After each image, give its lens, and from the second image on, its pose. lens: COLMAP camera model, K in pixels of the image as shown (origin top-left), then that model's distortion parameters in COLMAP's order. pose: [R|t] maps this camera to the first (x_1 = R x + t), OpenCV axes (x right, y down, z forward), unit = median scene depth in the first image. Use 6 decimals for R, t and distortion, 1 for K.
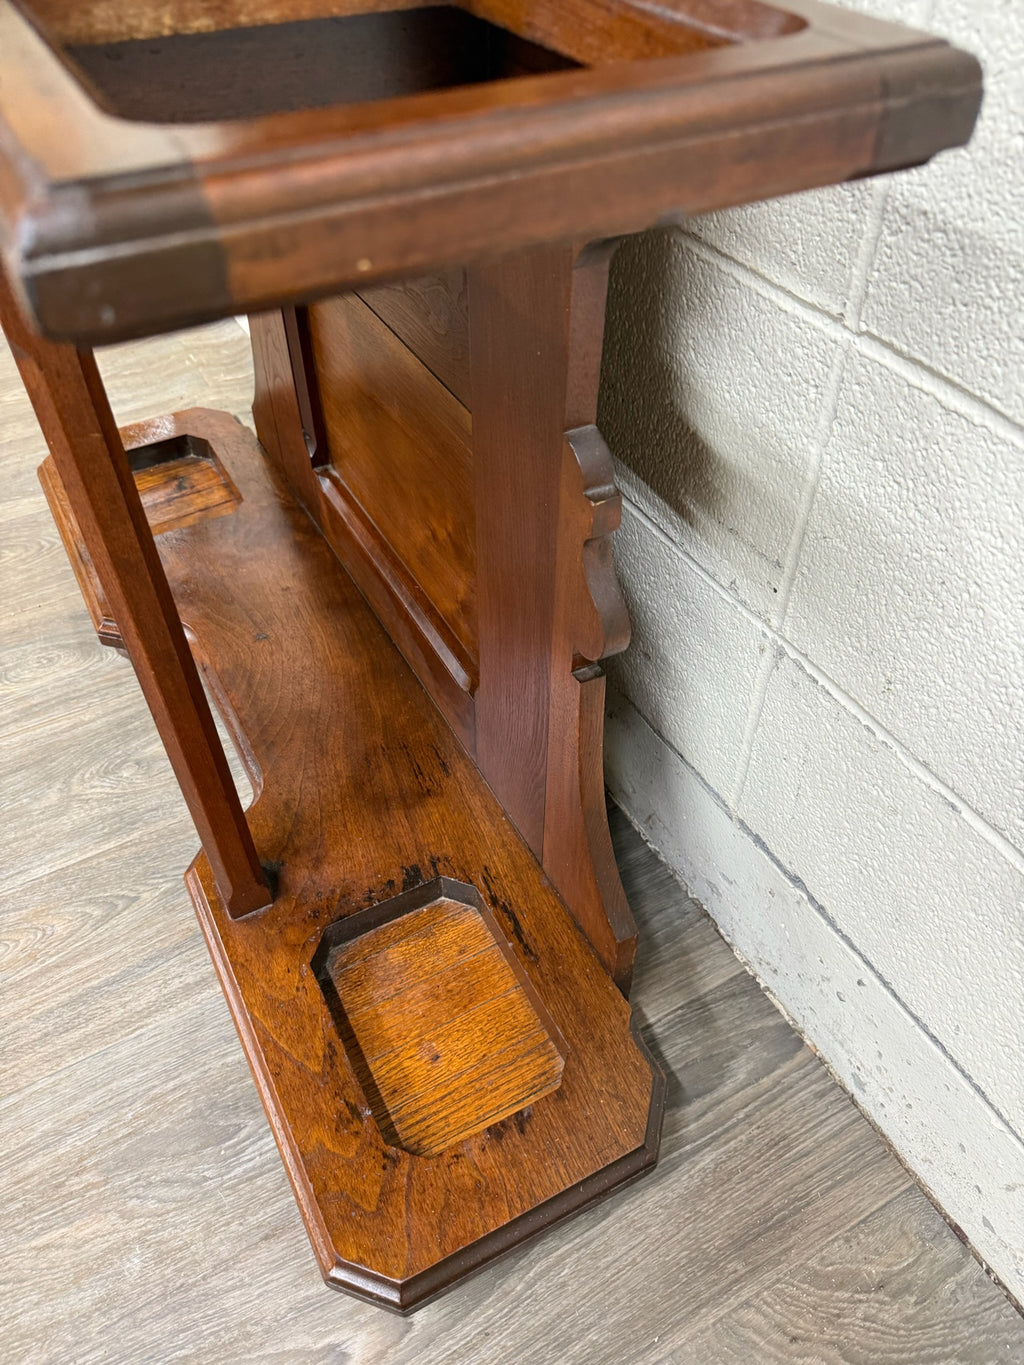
lens RADIAL K [[971.1, 0, 511.8], [0, 971.1, 685.5], [0, 0, 1]] dist [0.020211, -0.048703]
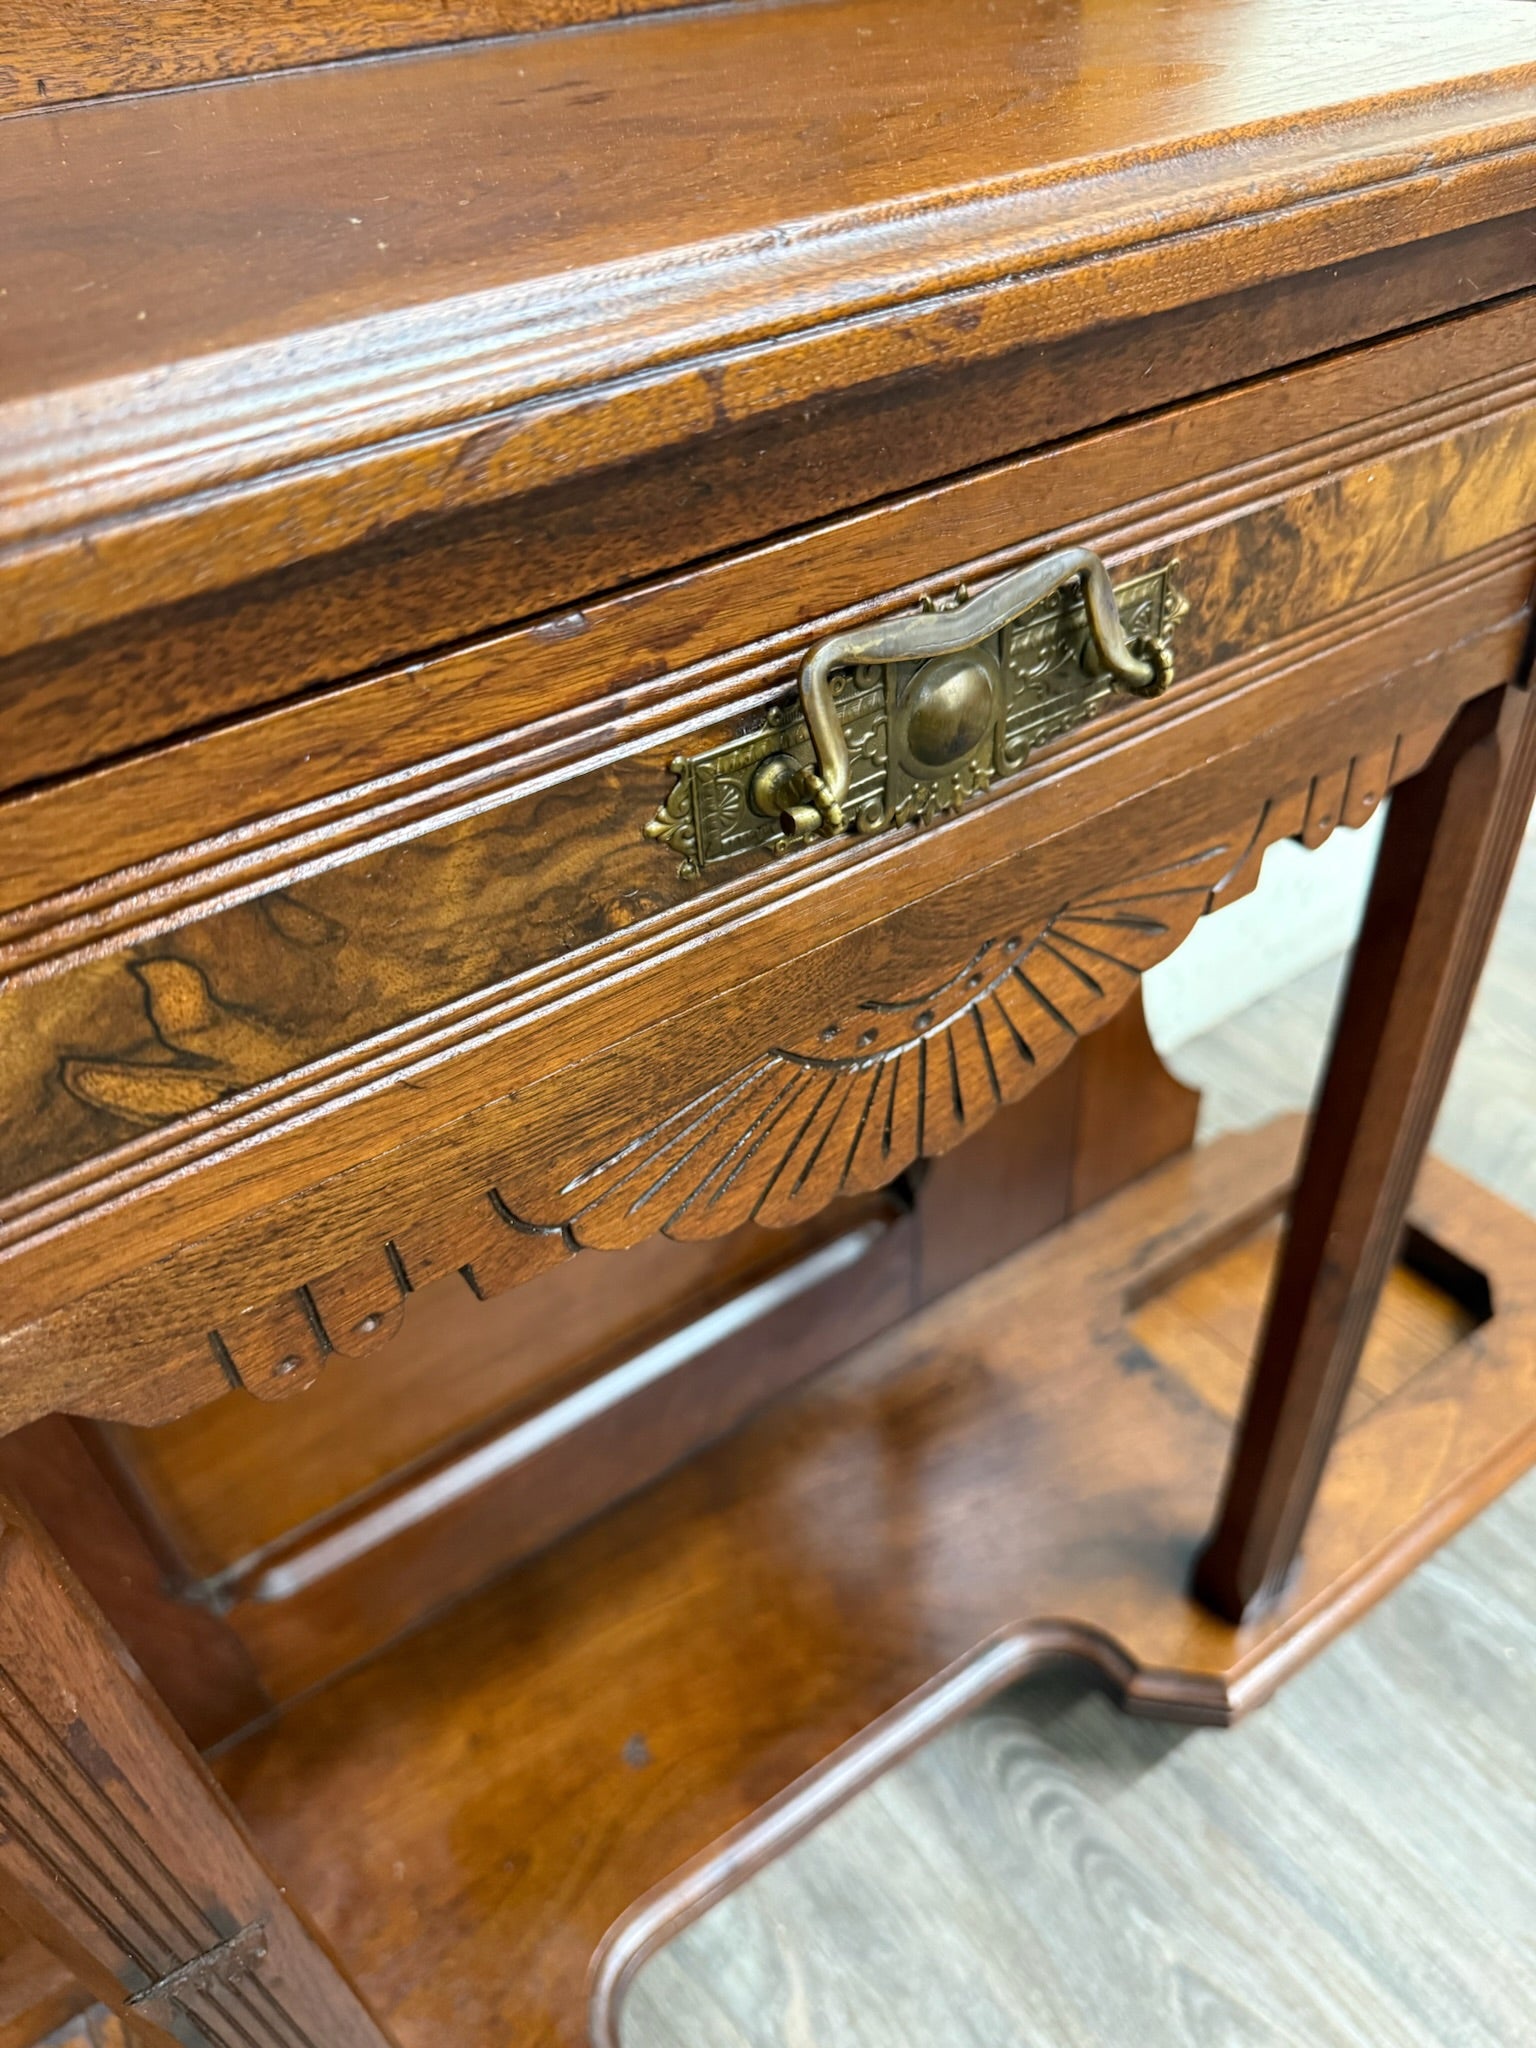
lens RADIAL K [[1500.7, 0, 774.9], [0, 1500.7, 1029.5], [0, 0, 1]] dist [-0.019712, -0.003567]
pose [[-0.114449, -0.640658, 0.759248, -0.771181], [0.749226, 0.446206, 0.489449, -0.653057], [-0.652351, 0.624866, 0.428931, 0.606356]]
